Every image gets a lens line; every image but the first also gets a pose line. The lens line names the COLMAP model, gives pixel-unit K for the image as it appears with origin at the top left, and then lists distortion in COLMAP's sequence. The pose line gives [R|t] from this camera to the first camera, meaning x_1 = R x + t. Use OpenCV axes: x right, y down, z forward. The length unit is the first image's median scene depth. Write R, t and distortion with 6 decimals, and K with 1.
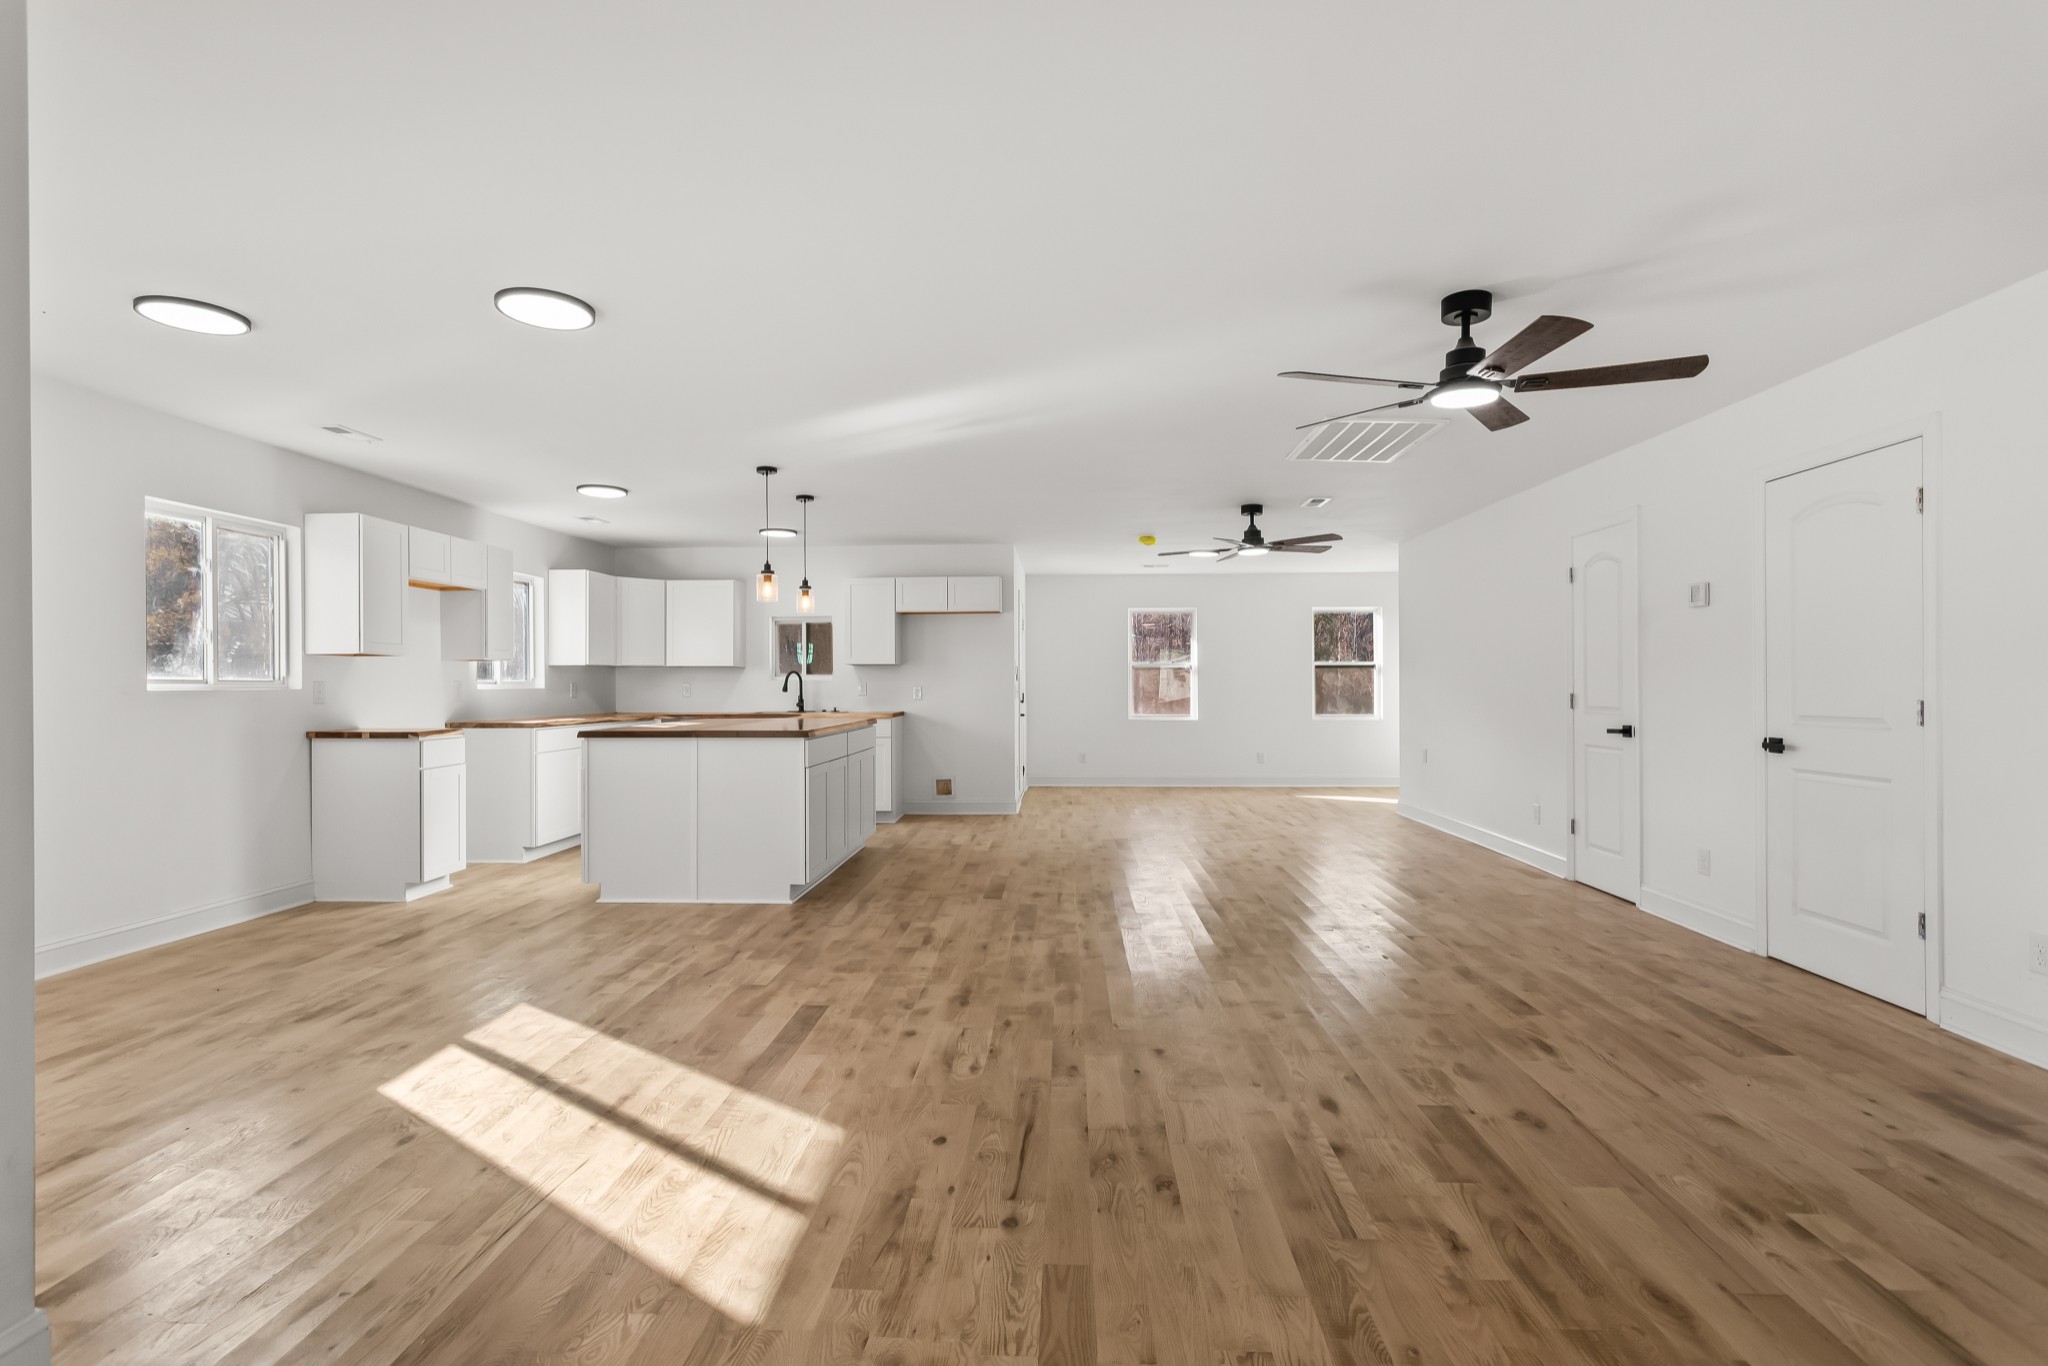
lens RADIAL K [[969.3, 0, 1025.9], [0, 969.3, 684.2], [0, 0, 1]] dist [0.005262, -0.001744]
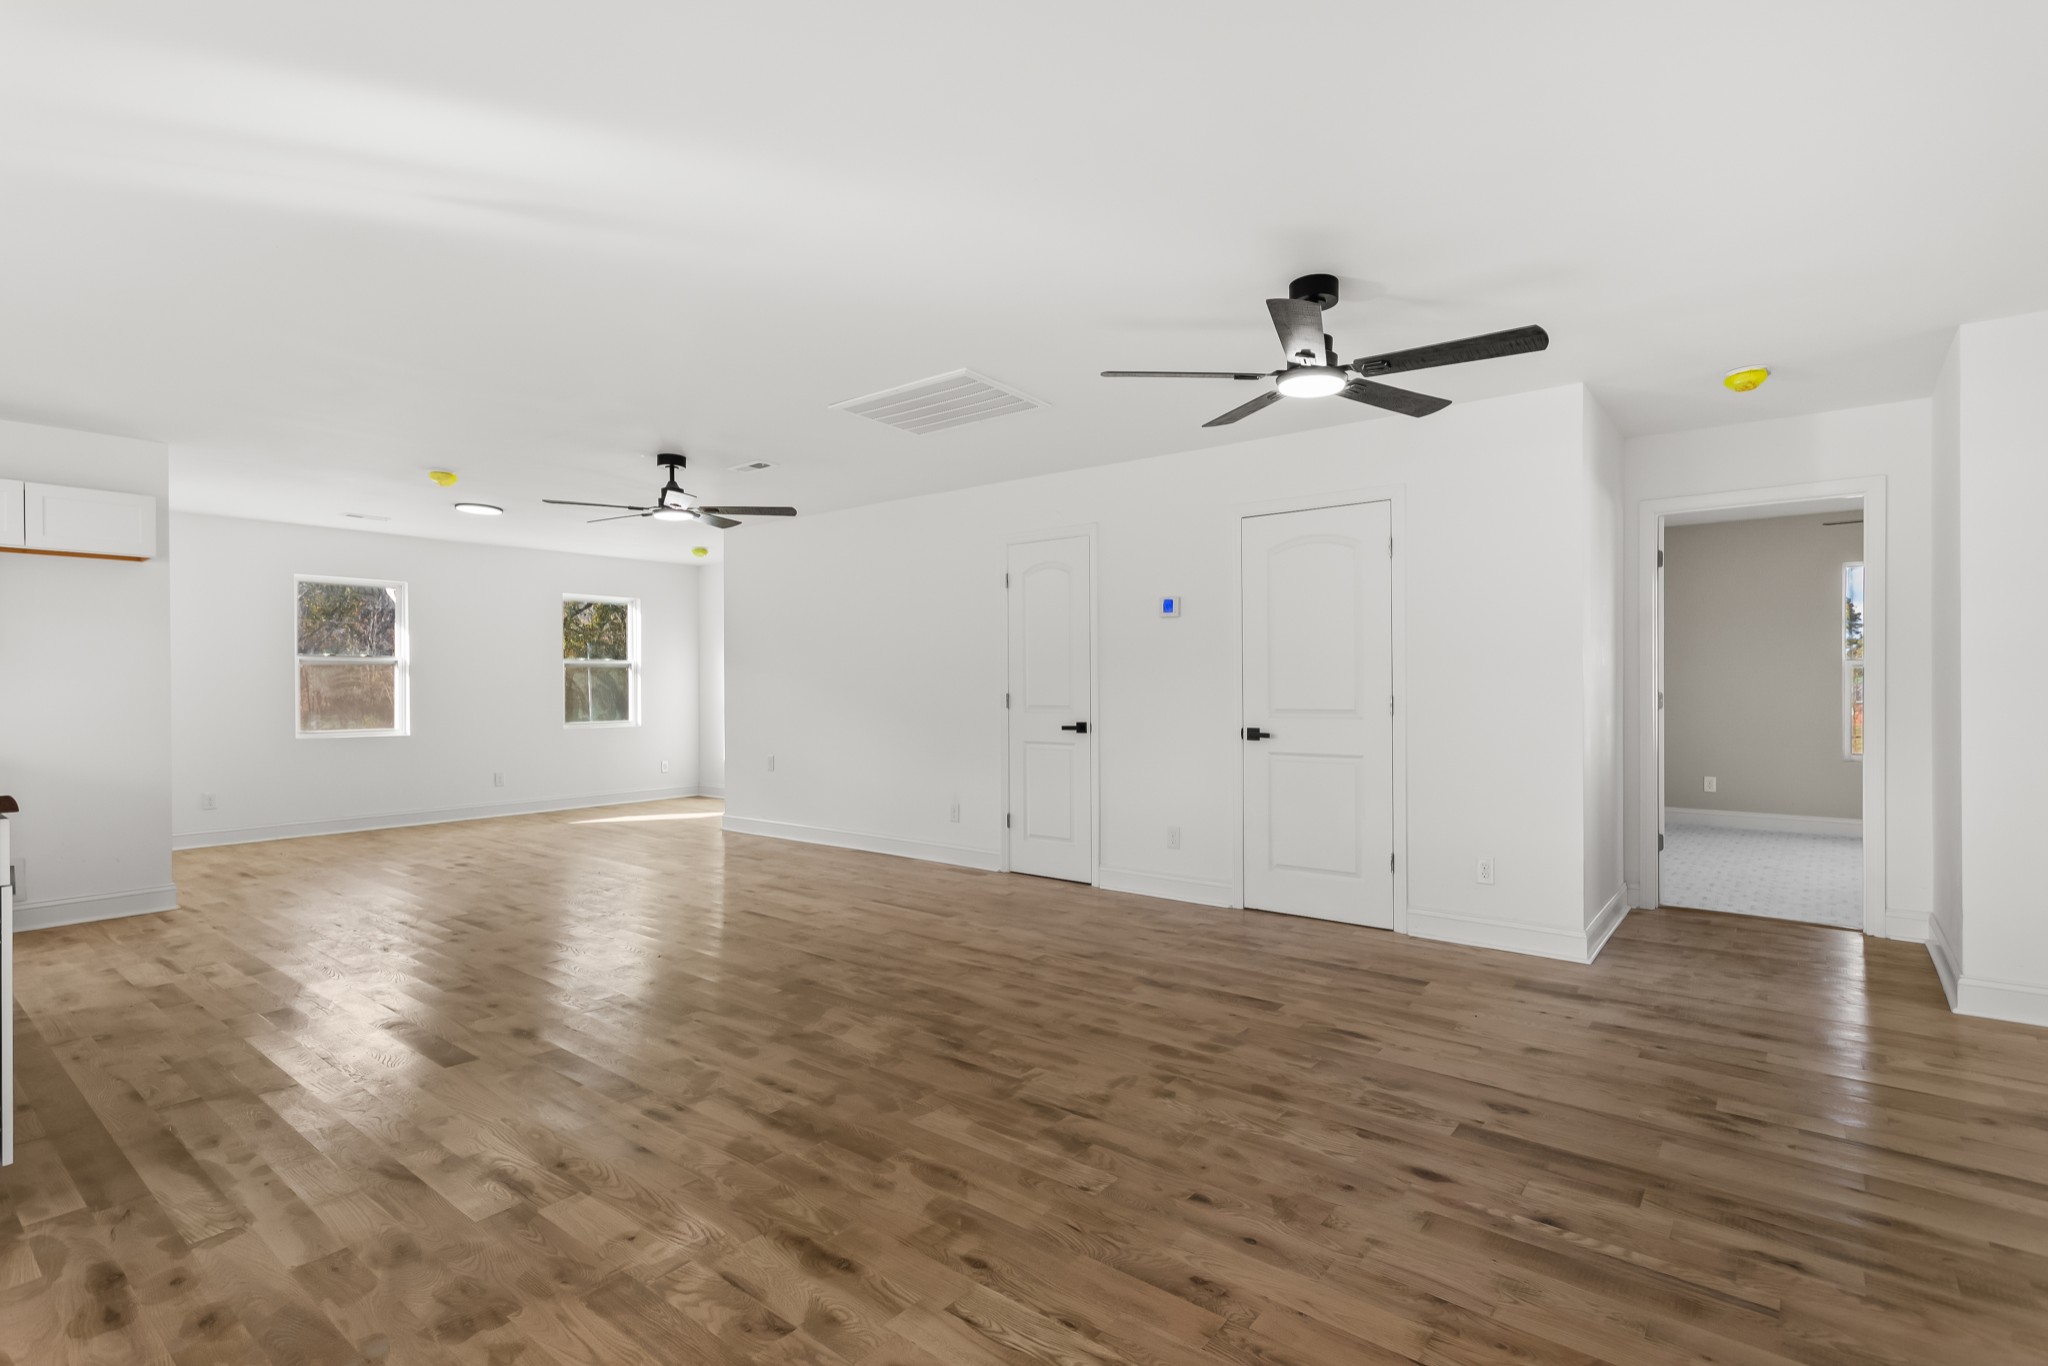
lens RADIAL K [[969.3, 0, 1022.1], [0, 969.3, 686.6], [0, 0, 1]] dist [0.005262, -0.001744]
pose [[0.588385, -0.000751, 0.808581, -0.301137], [0.001156, 0.999999, 0.000088, 0.001896], [-0.808580, 0.000883, 0.588385, 0.402695]]
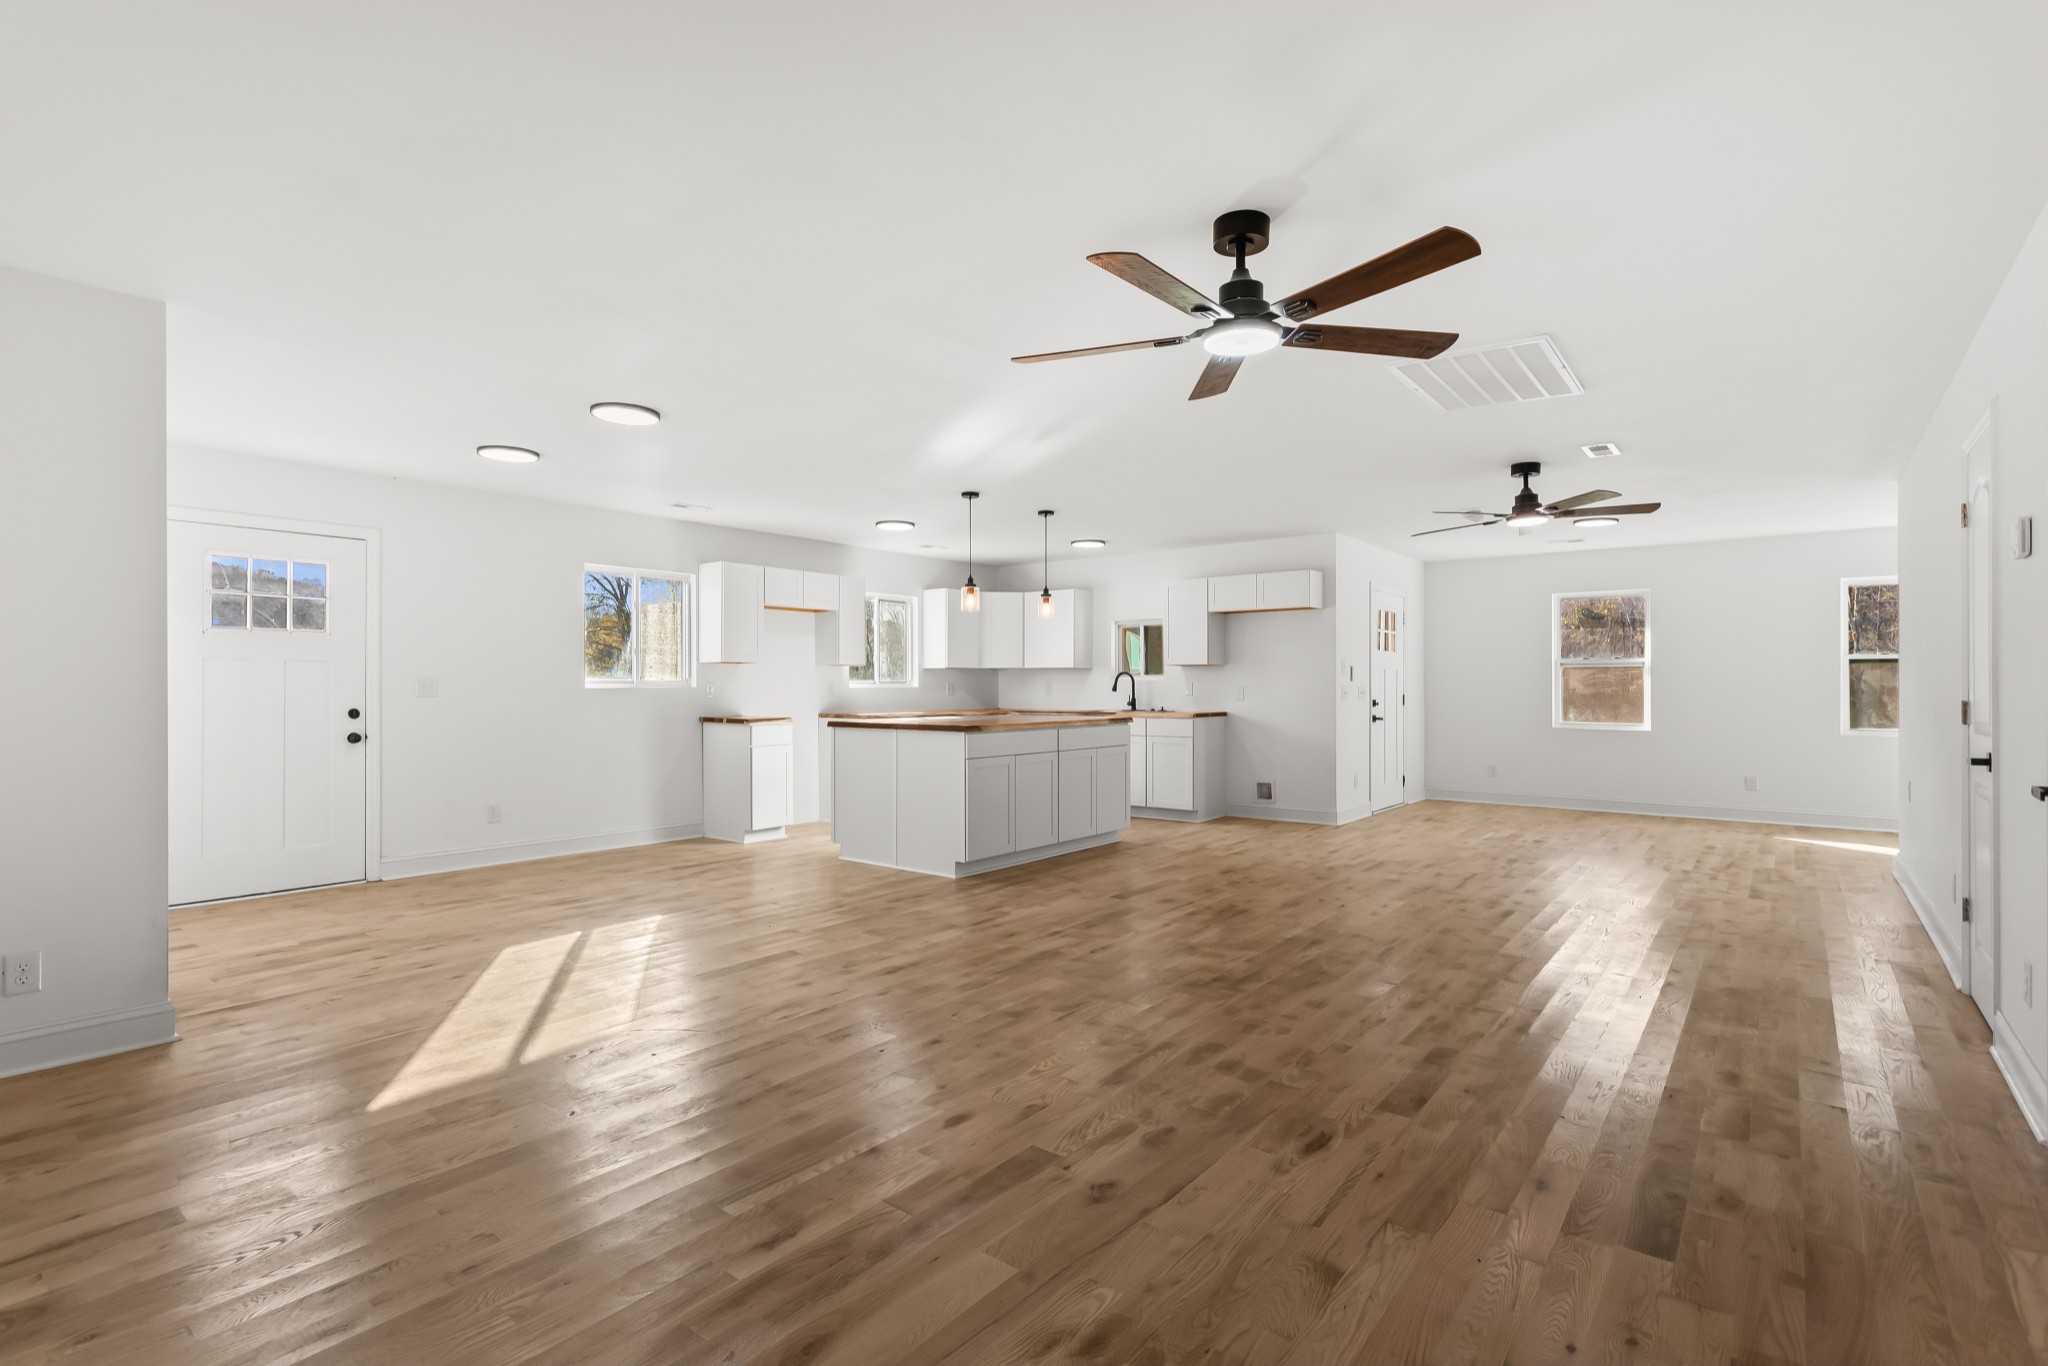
lens RADIAL K [[969.3, 0, 1025.0], [0, 969.3, 683.1], [0, 0, 1]] dist [0.005262, -0.001744]
pose [[0.809289, 0.001262, -0.587409, 0.479532], [-0.001797, 0.999998, -0.000326, -0.000912], [0.587407, 0.001319, 0.809290, 0.130595]]
